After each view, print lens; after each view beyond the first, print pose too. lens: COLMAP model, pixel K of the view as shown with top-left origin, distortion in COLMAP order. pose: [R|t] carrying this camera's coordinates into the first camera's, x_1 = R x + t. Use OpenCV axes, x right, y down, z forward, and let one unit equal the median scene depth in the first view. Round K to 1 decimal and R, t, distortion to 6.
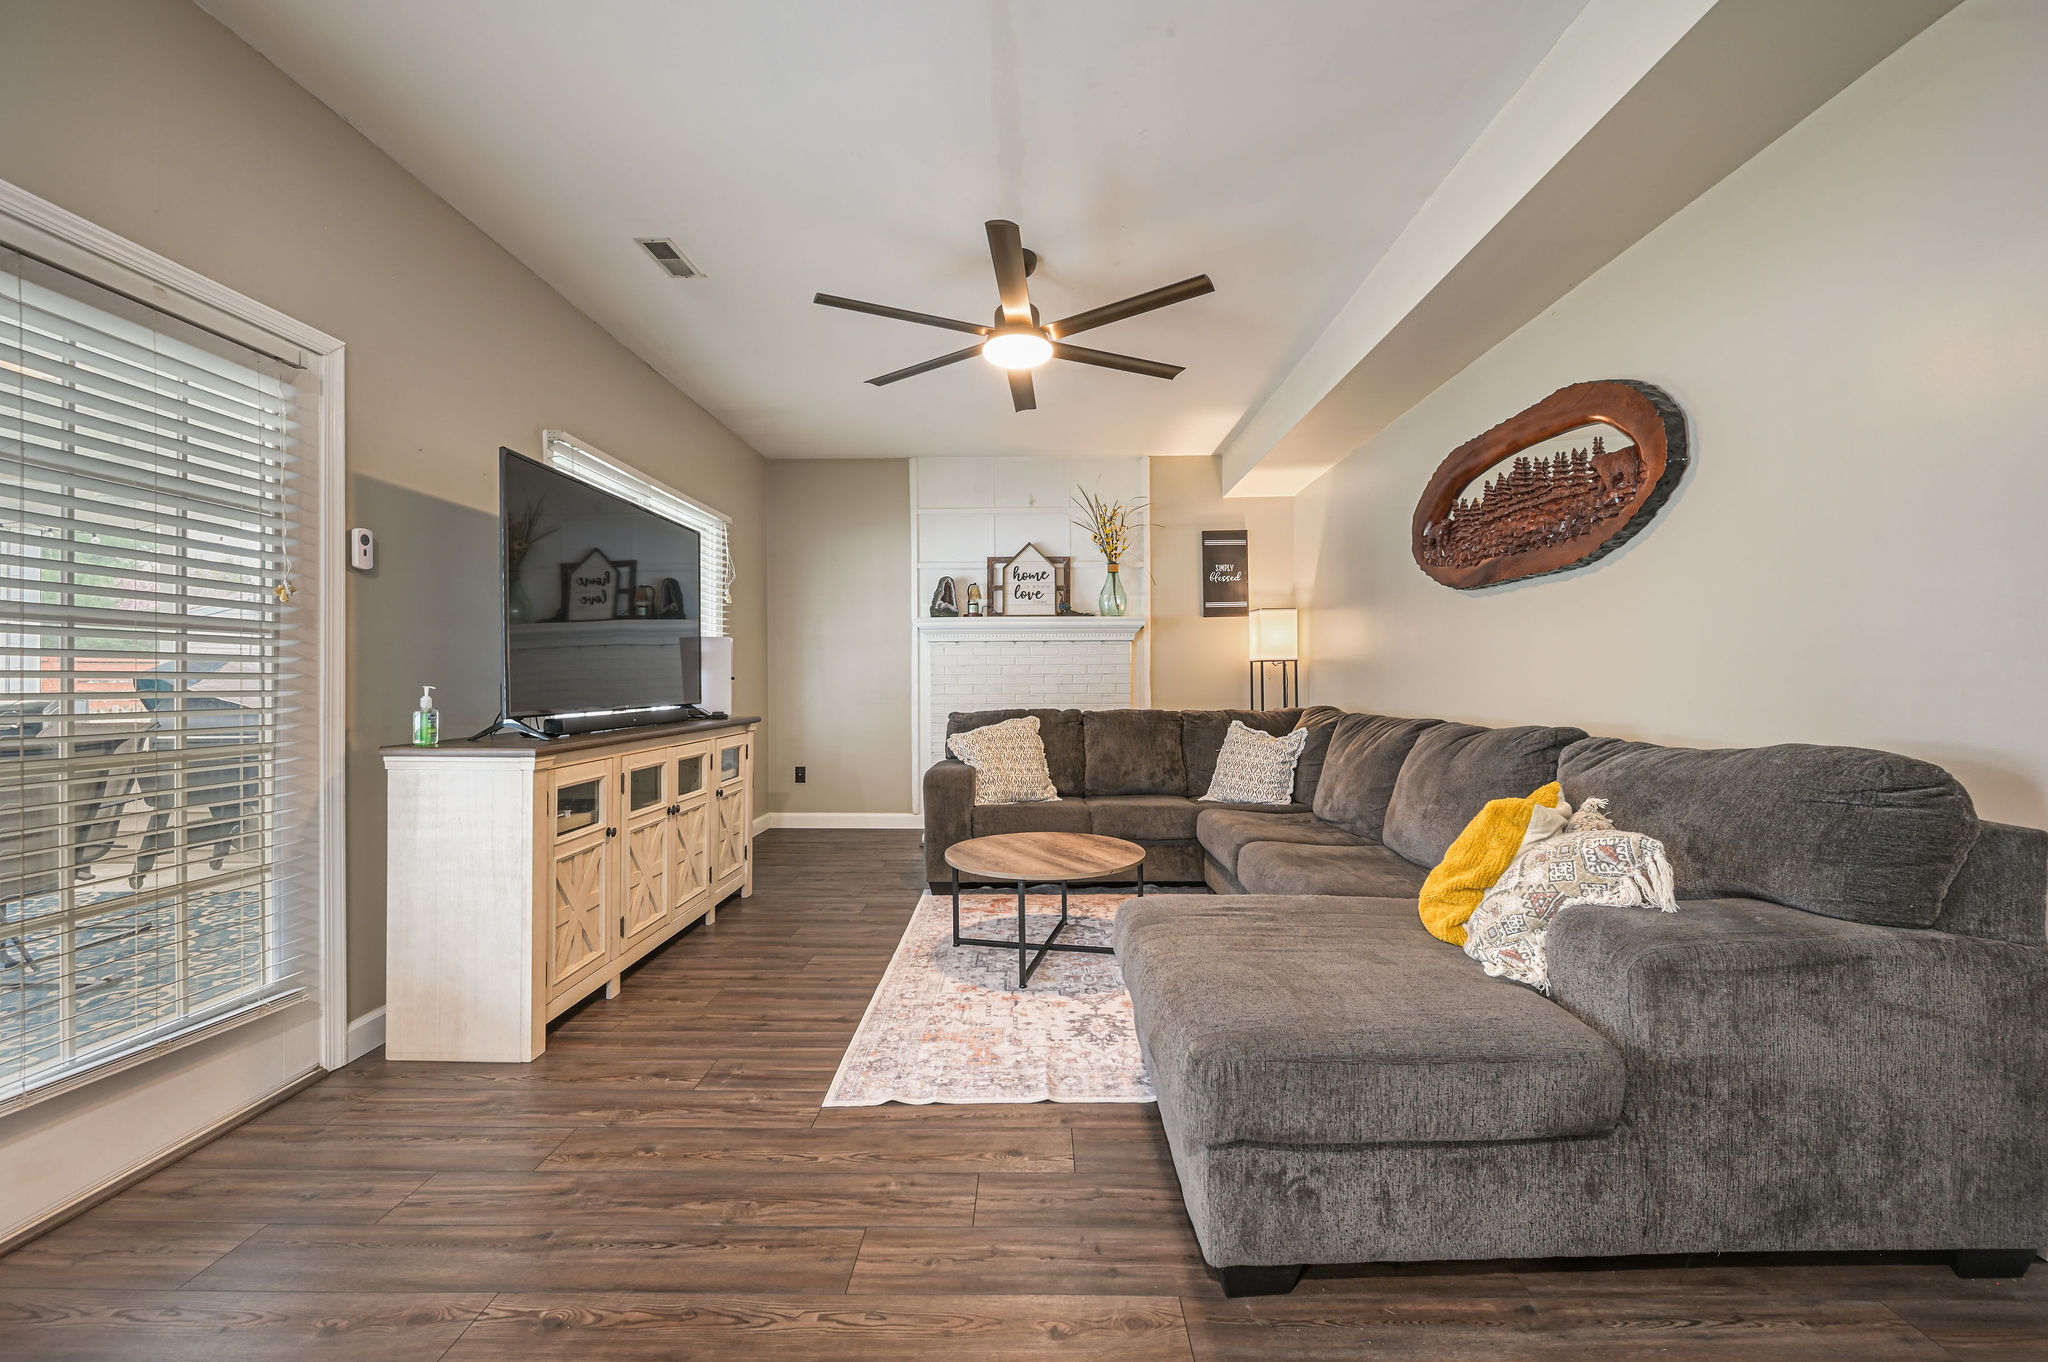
lens RADIAL K [[806.8, 0, 1024.0], [0, 806.8, 681.0], [0, 0, 1]] dist [-0.000653, -0.000078]
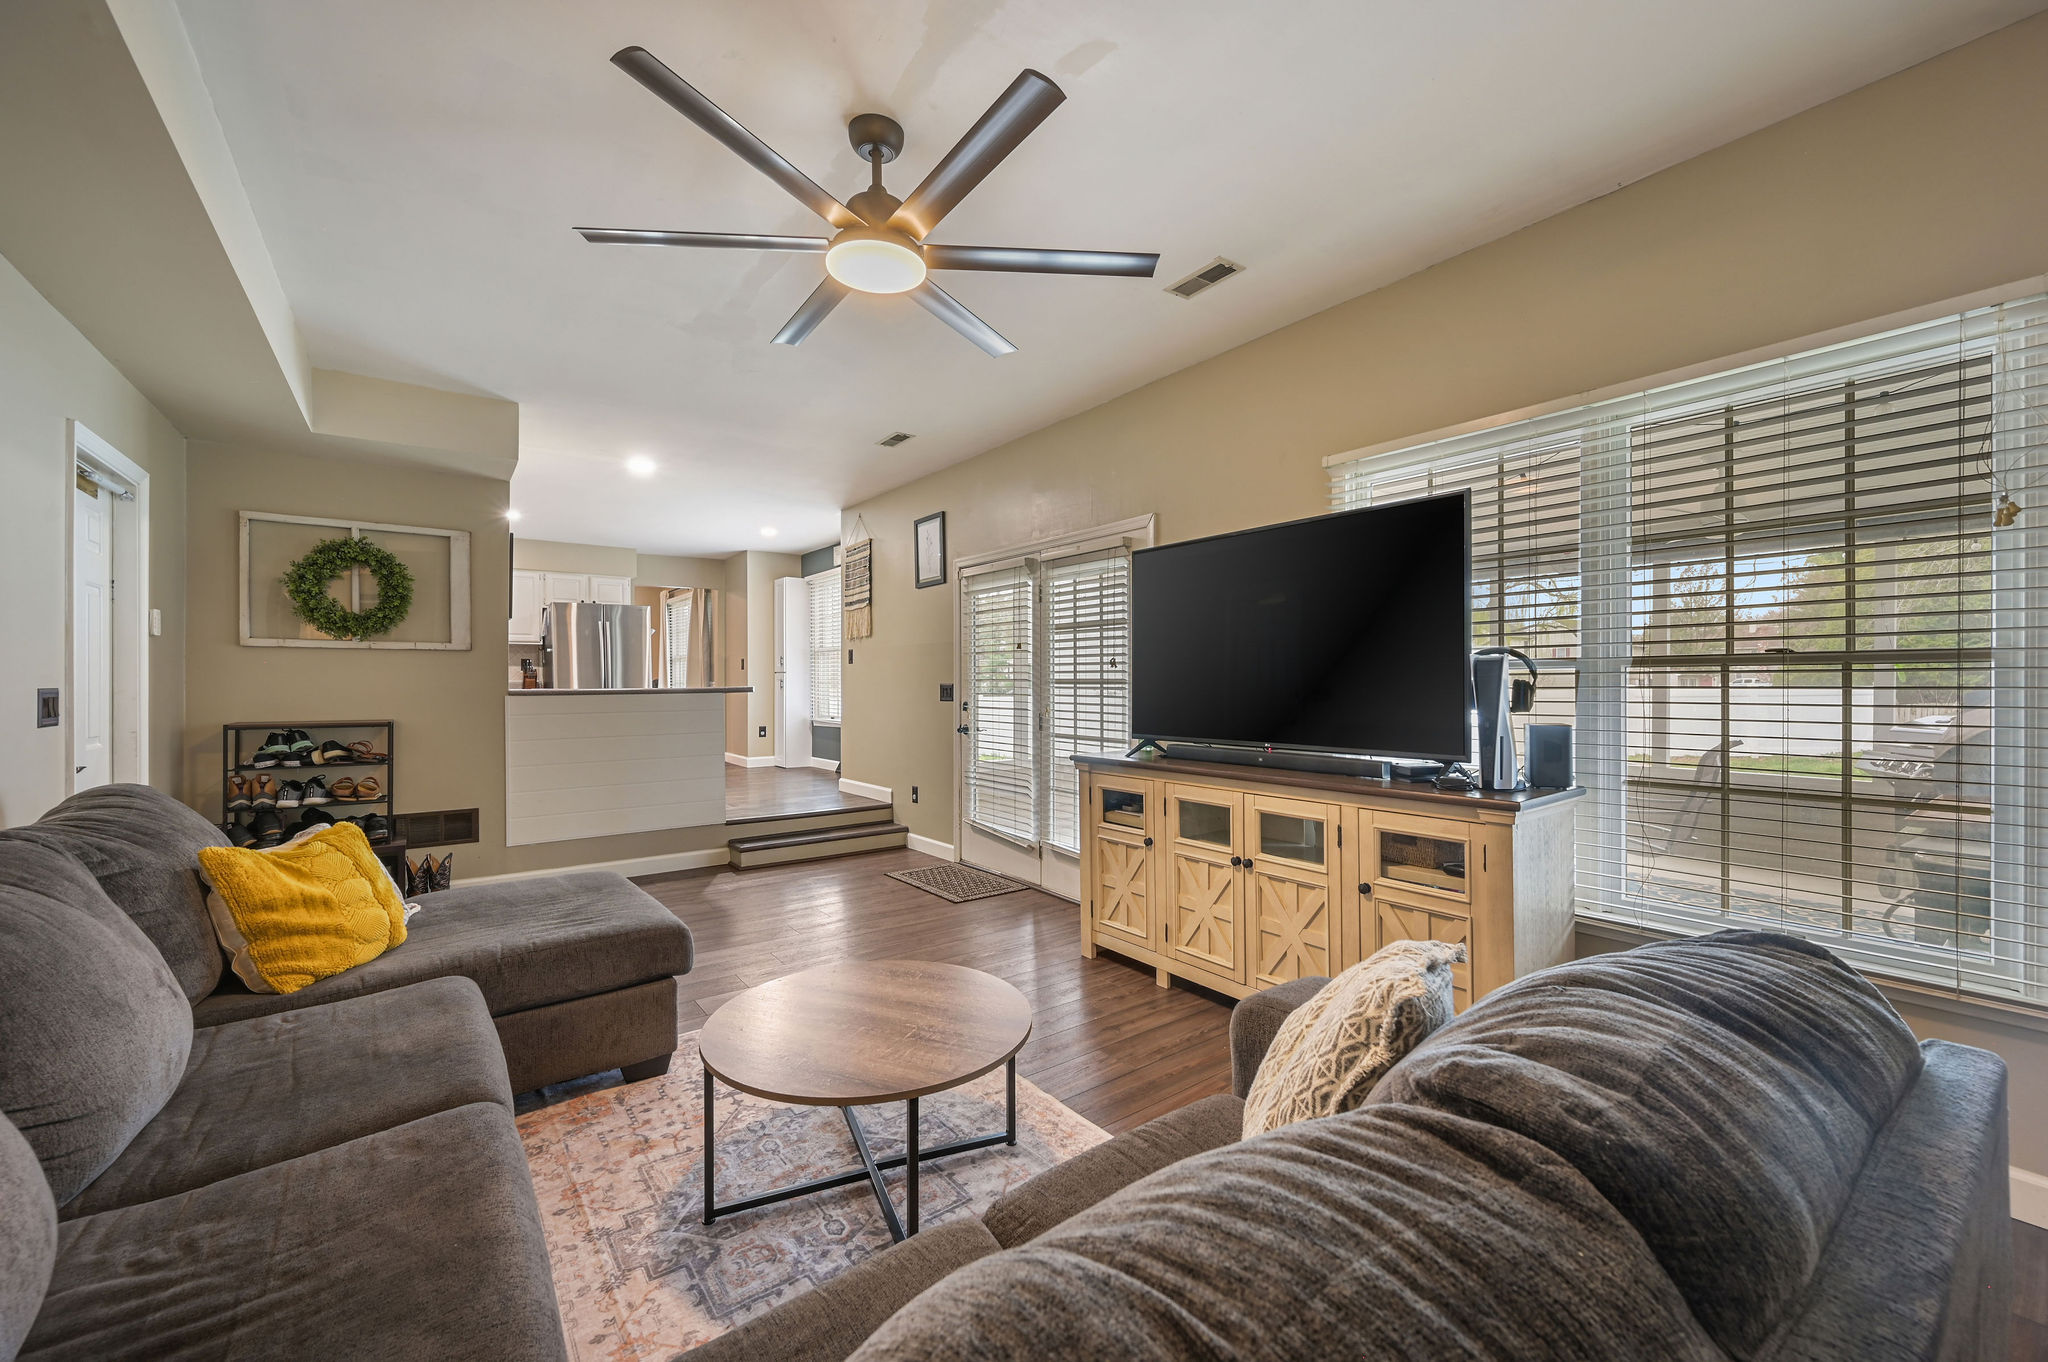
lens RADIAL K [[806.8, 0, 1024.0], [0, 806.8, 681.0], [0, 0, 1]] dist [-0.000653, -0.000078]
pose [[-0.792825, 0.004455, -0.609433, 0.171056], [0.005189, 0.999986, 0.000559, -0.024934], [0.609427, -0.002719, -0.792838, 0.858352]]
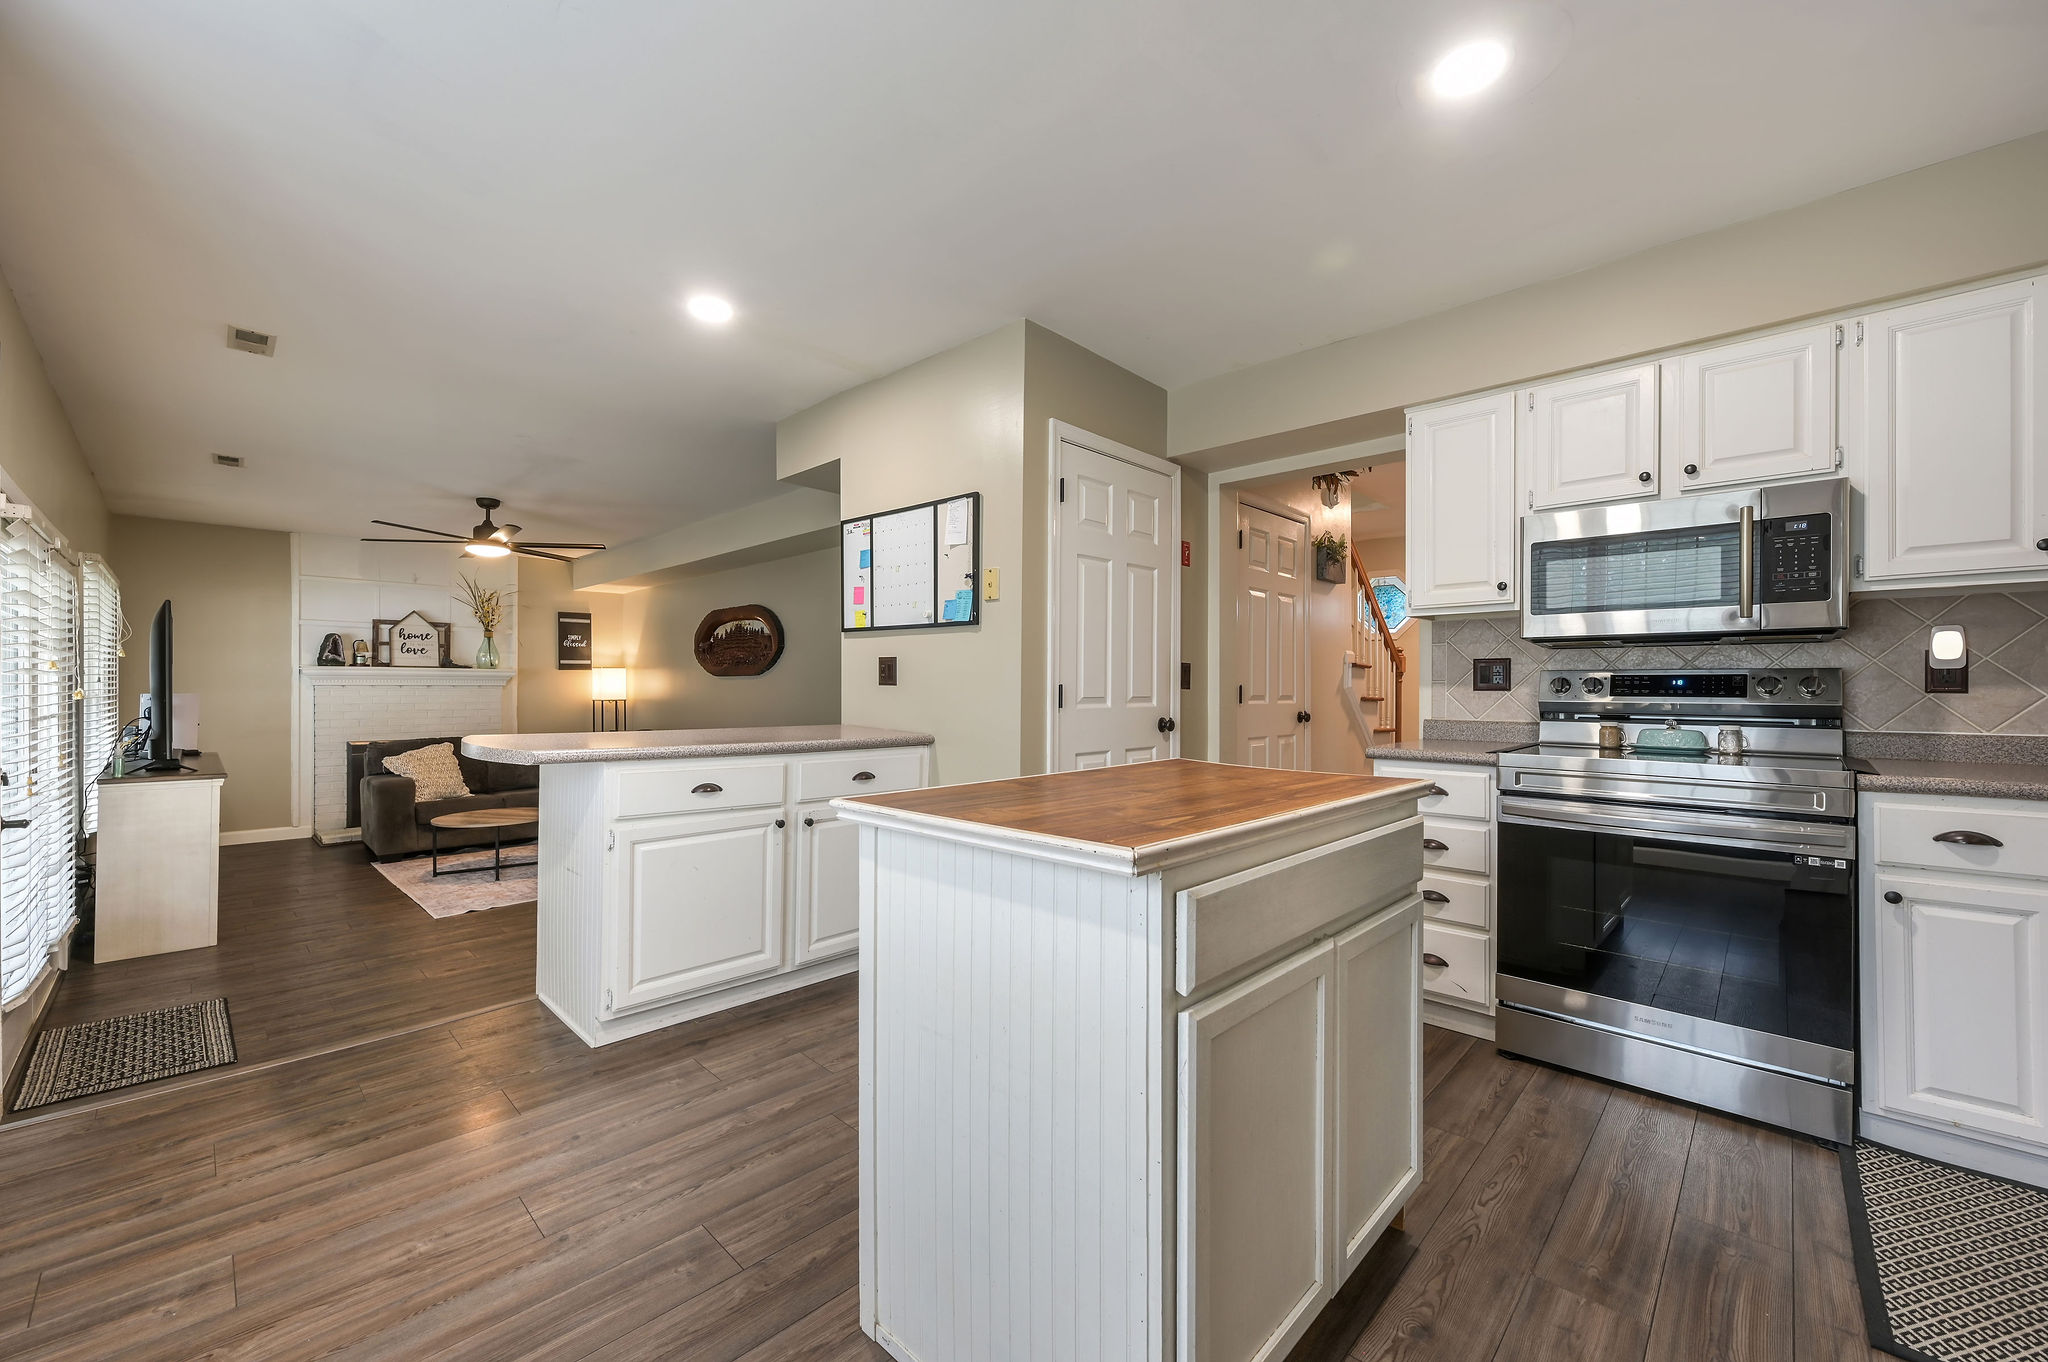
lens RADIAL K [[806.8, 0, 1024.0], [0, 806.8, 681.0], [0, 0, 1]] dist [-0.000653, -0.000078]
pose [[0.678847, 0.010883, 0.734199, -0.286428], [-0.004014, 0.999930, -0.011111, -0.045992], [-0.734269, 0.004595, 0.678844, -0.637031]]
